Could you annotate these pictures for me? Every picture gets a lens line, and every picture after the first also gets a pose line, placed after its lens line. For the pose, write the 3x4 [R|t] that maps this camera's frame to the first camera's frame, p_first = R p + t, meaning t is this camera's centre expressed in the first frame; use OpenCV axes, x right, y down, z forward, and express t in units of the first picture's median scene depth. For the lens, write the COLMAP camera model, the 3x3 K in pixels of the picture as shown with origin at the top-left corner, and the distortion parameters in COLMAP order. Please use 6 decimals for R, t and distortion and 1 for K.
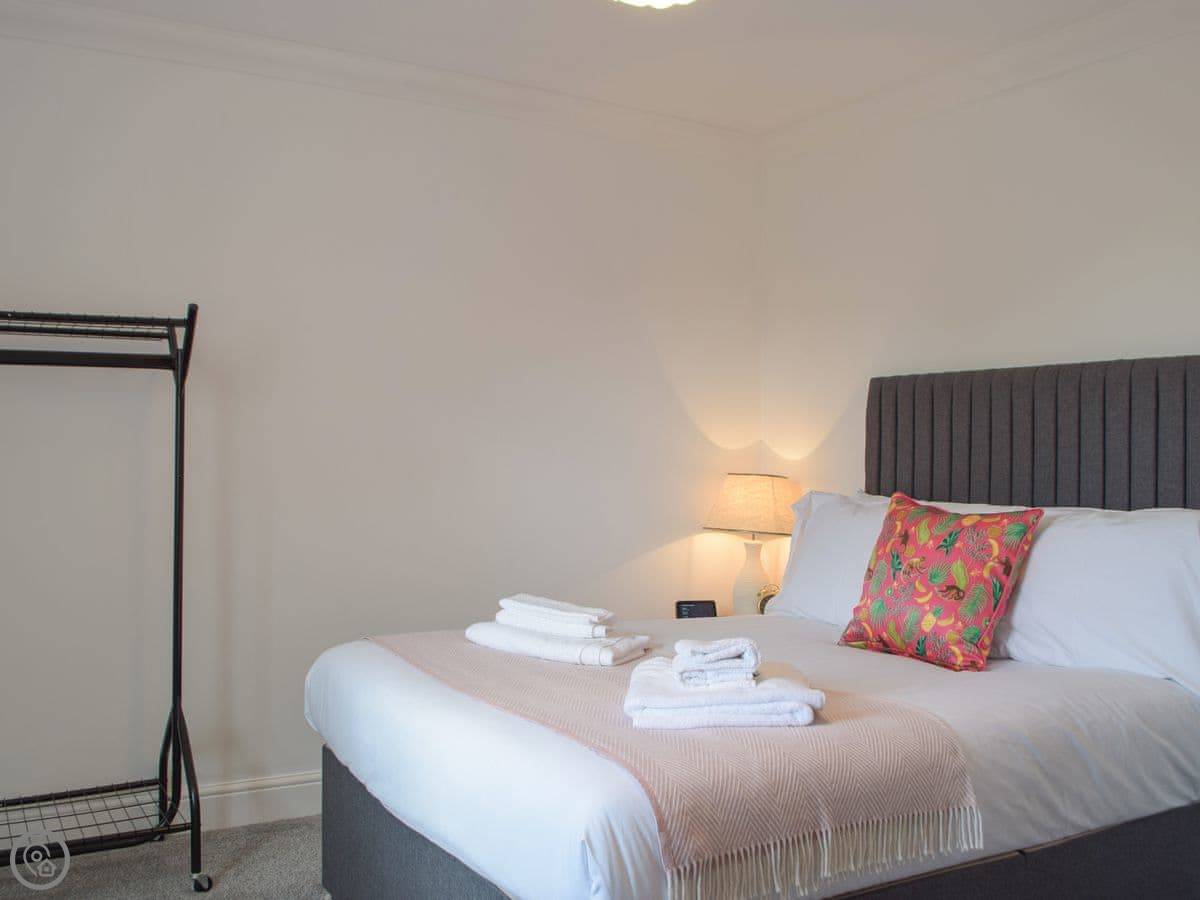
lens RADIAL K [[1148.8, 0, 598.1], [0, 1148.8, 393.6], [0, 0, 1]] dist [-0.072776, -0.016945]
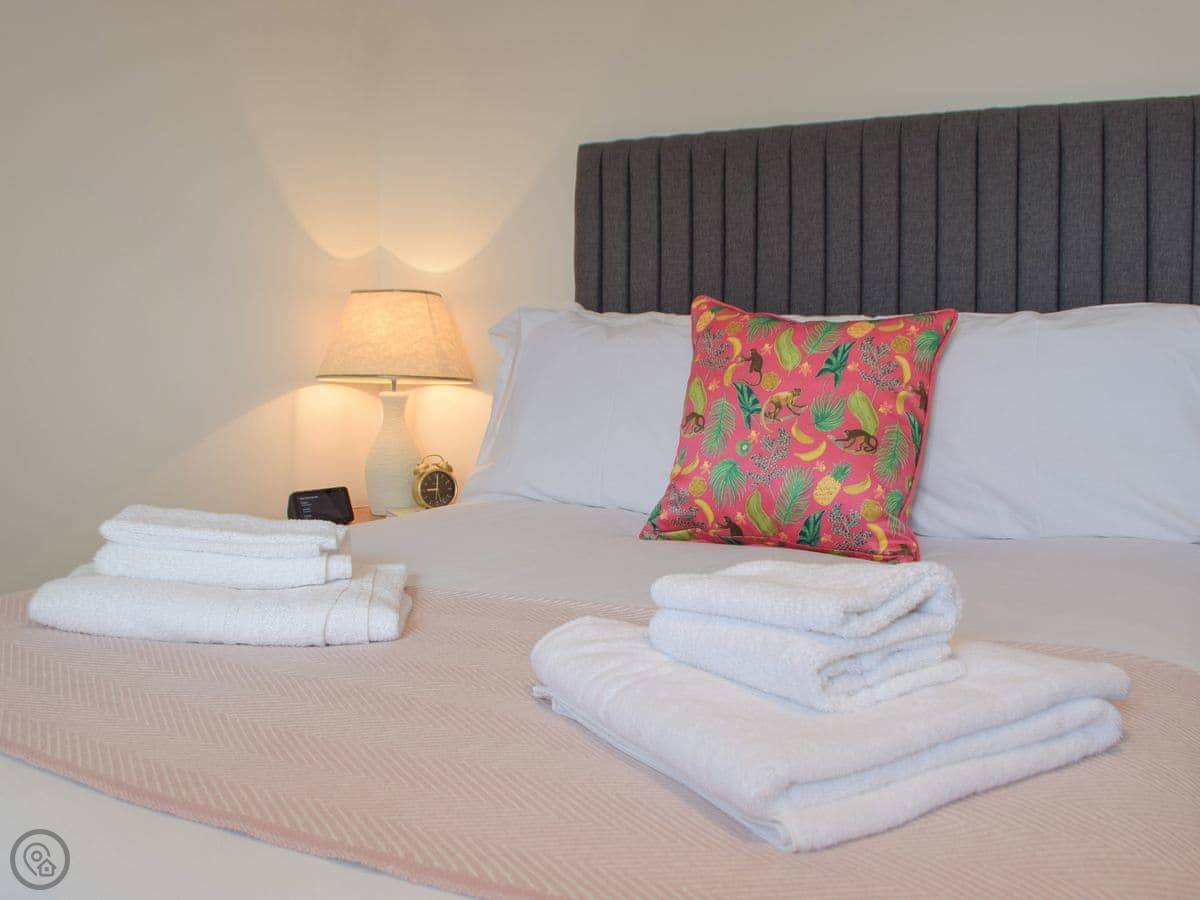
lens RADIAL K [[1148.8, 0, 598.1], [0, 1148.8, 393.6], [0, 0, 1]] dist [-0.072776, -0.016945]
pose [[0.865338, -0.046558, 0.499022, -0.129424], [-0.008561, 0.994158, 0.107598, 0.078861], [-0.501116, -0.097380, 0.859883, 0.511639]]
